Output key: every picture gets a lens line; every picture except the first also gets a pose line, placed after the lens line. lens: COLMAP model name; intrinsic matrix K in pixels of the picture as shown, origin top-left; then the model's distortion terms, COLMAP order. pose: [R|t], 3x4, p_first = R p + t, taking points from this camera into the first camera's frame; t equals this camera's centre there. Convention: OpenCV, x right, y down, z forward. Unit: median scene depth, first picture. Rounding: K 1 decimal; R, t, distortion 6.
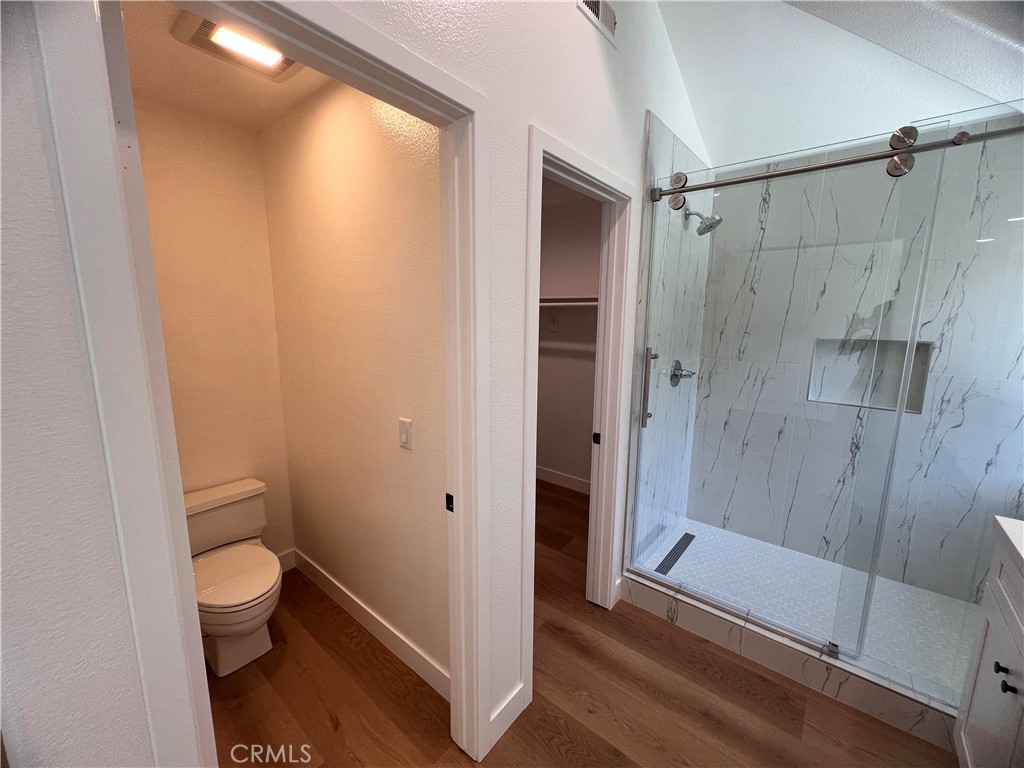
lens RADIAL K [[412.5, 0, 517.8], [0, 412.5, 385.5], [0, 0, 1]] dist [0.001140, -0.000603]
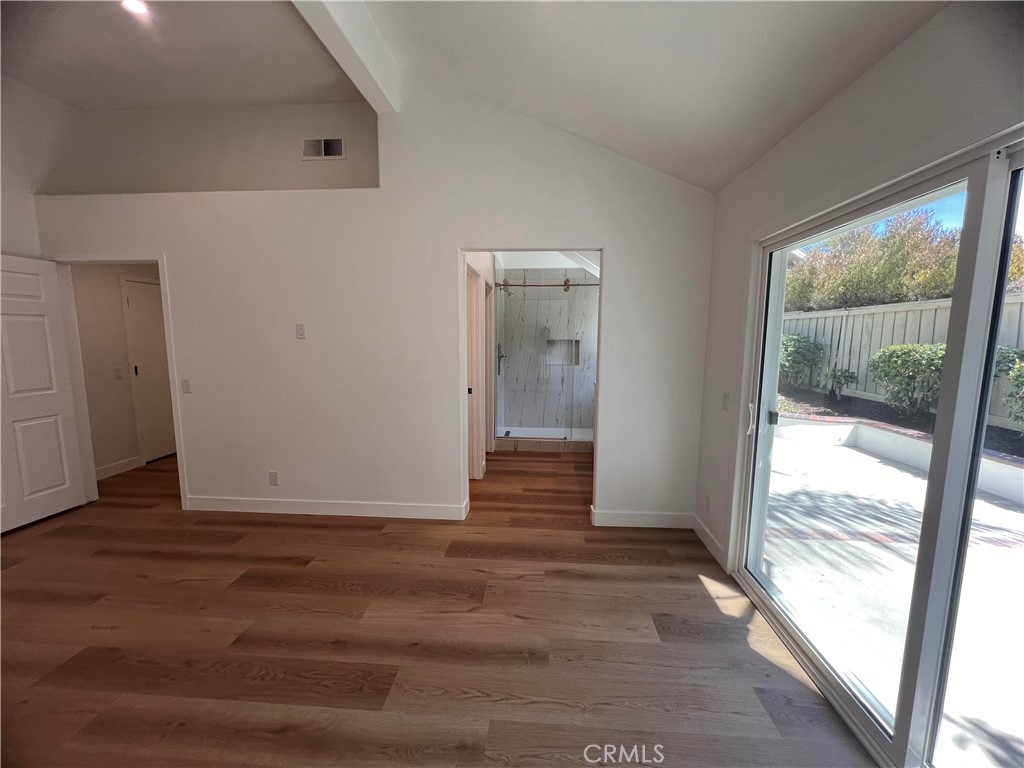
lens RADIAL K [[412.5, 0, 511.5], [0, 412.5, 387.6], [0, 0, 1]] dist [0.001140, -0.000603]
pose [[0.820155, -0.080702, 0.566421, -1.046035], [0.098740, 0.995113, -0.001192, 0.184116], [-0.563556, 0.056906, 0.824115, -1.091842]]
